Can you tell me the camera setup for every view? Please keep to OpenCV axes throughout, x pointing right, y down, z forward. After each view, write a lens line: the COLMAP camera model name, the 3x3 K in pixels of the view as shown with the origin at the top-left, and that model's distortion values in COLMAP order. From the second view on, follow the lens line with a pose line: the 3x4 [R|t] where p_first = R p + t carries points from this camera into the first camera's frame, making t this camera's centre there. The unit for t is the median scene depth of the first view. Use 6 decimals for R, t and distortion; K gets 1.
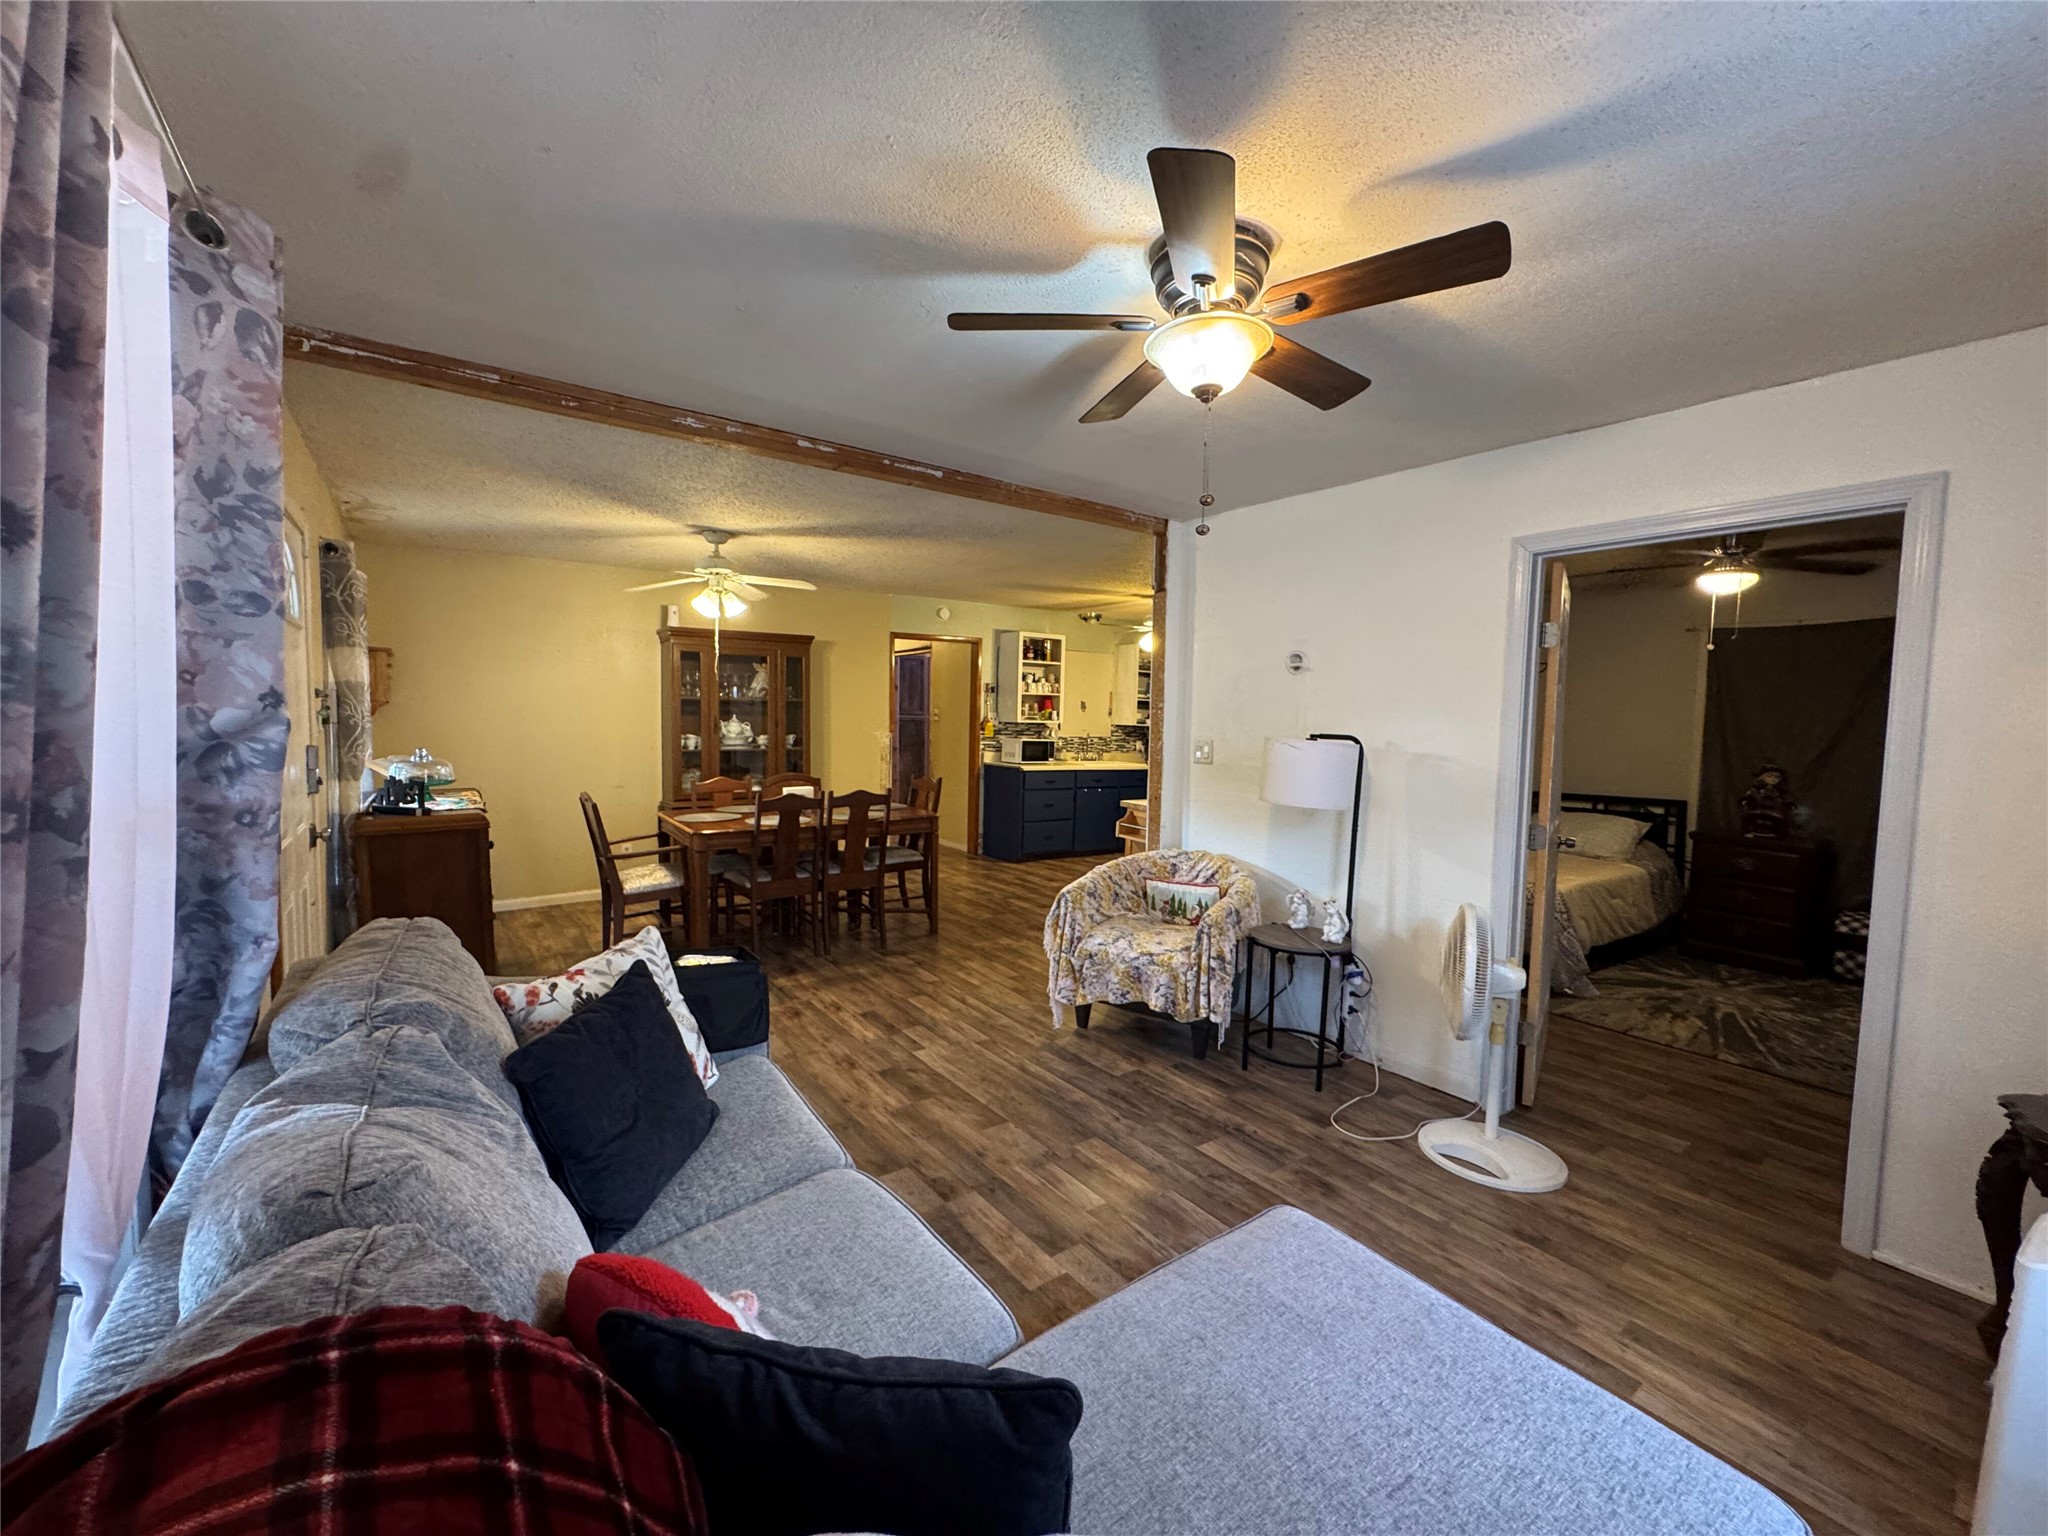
lens RADIAL K [[818.2, 0, 1020.6], [0, 818.2, 768.6], [0, 0, 1]] dist [-0.003079, 0.000119]
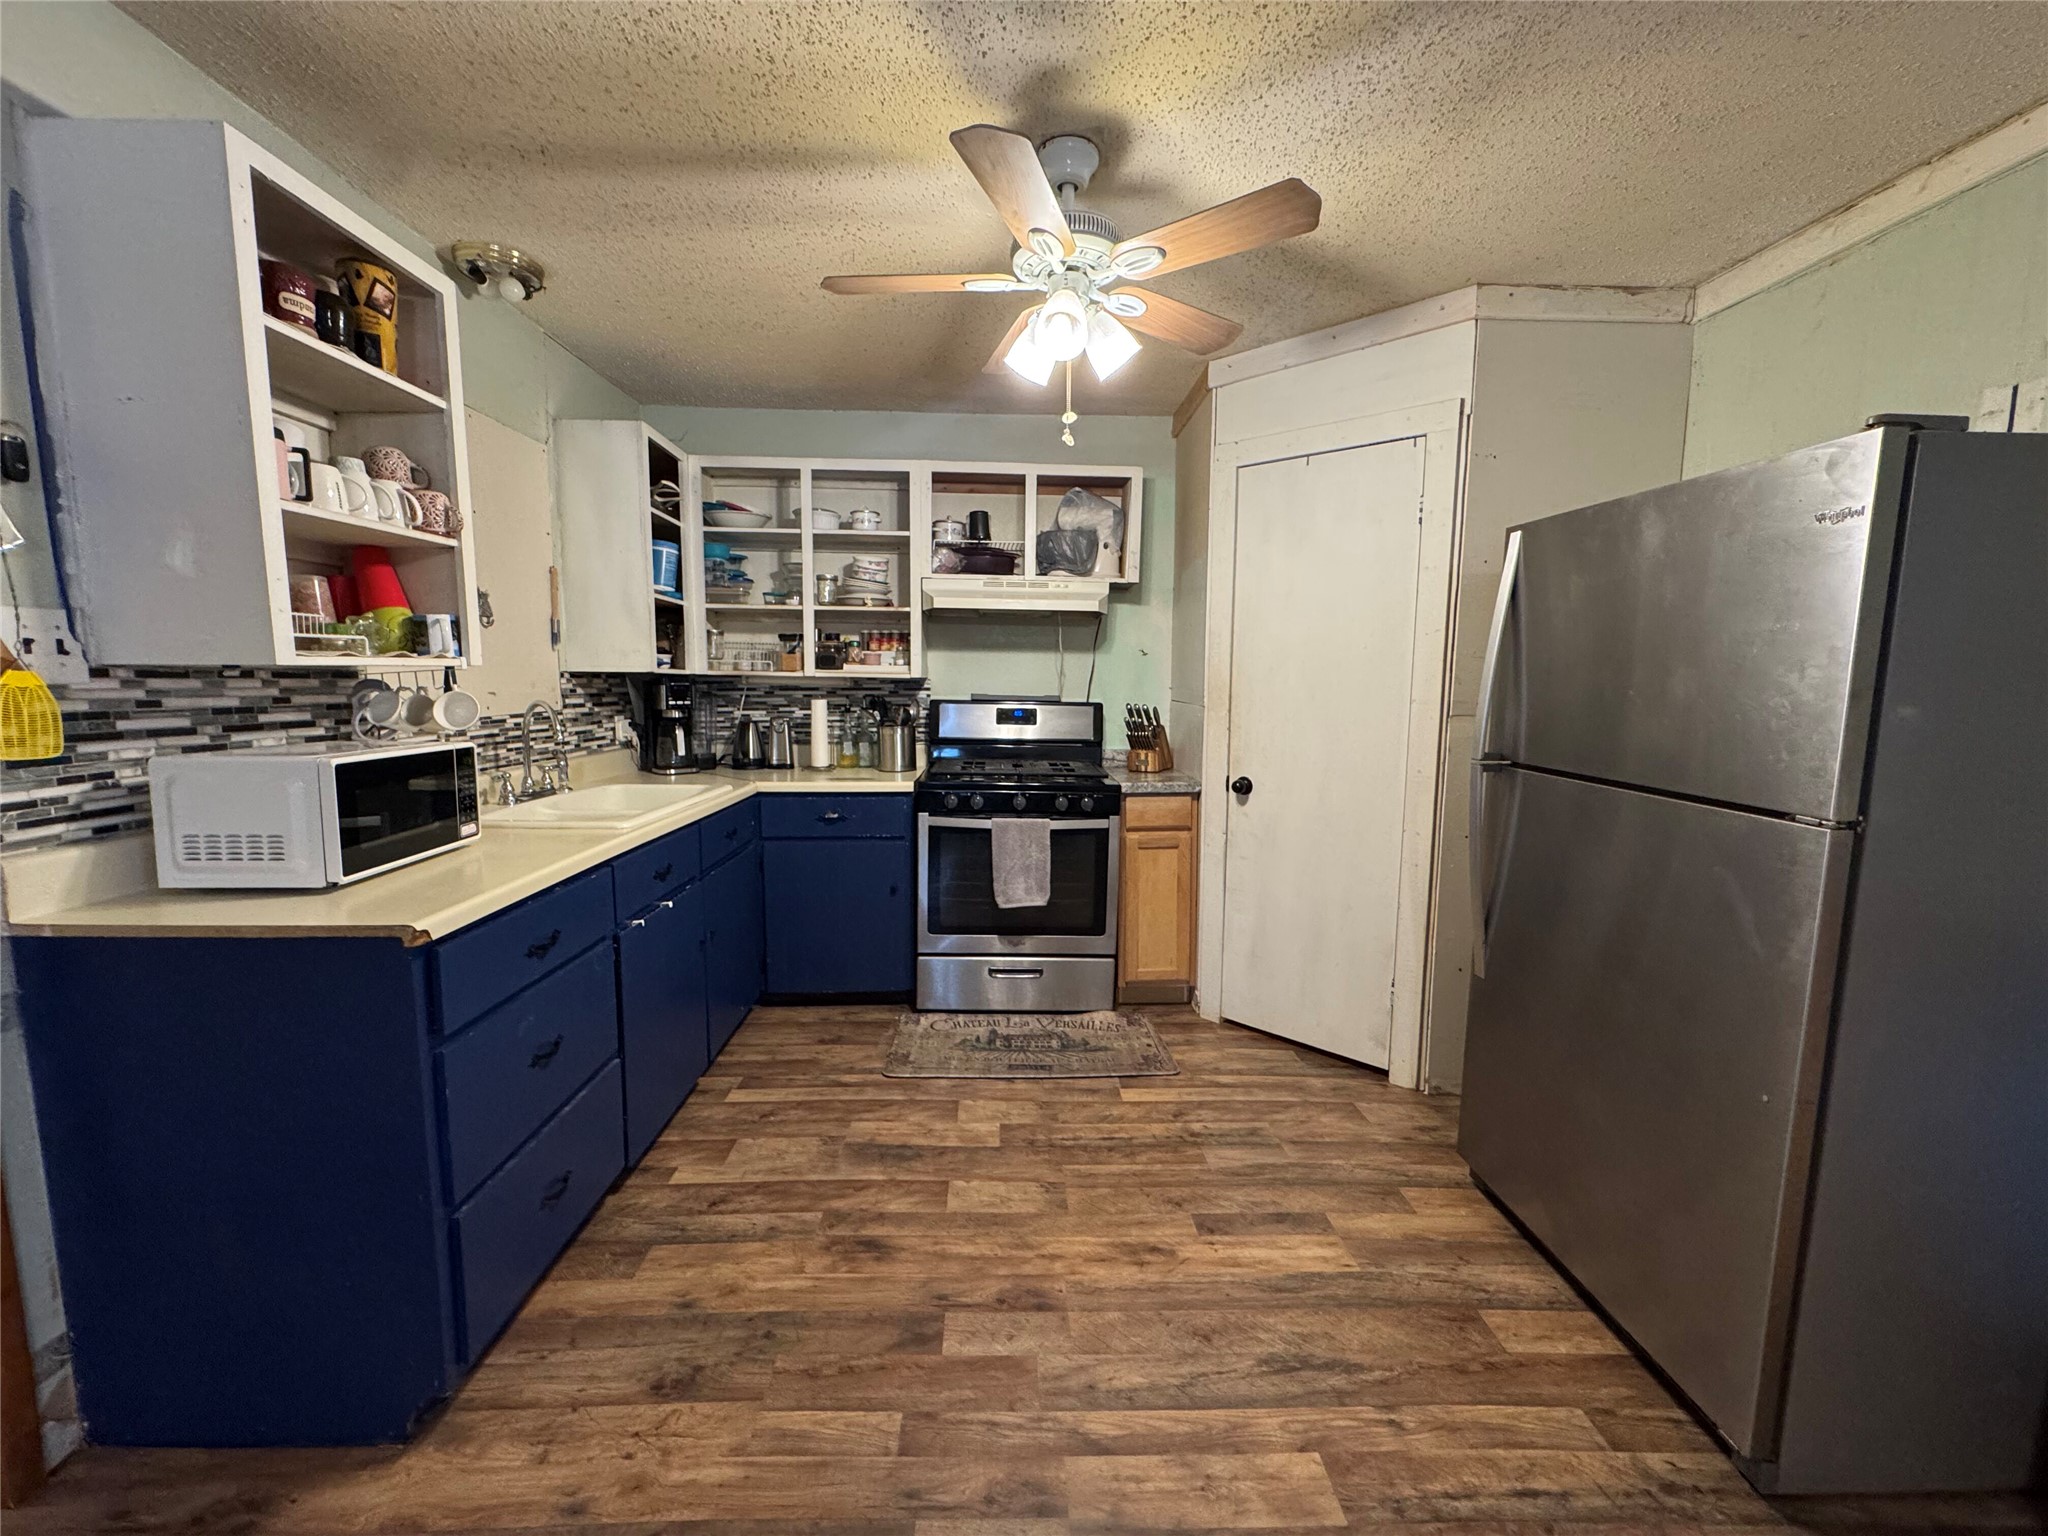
lens RADIAL K [[817.1, 0, 1021.7], [0, 817.1, 768.0], [0, 0, 1]] dist [-0.004313, 0.000784]
pose [[0.567090, -0.116974, 0.815307, -0.058241], [0.062315, 0.993120, 0.099142, -0.040871], [-0.821295, -0.005417, 0.570478, 0.750209]]
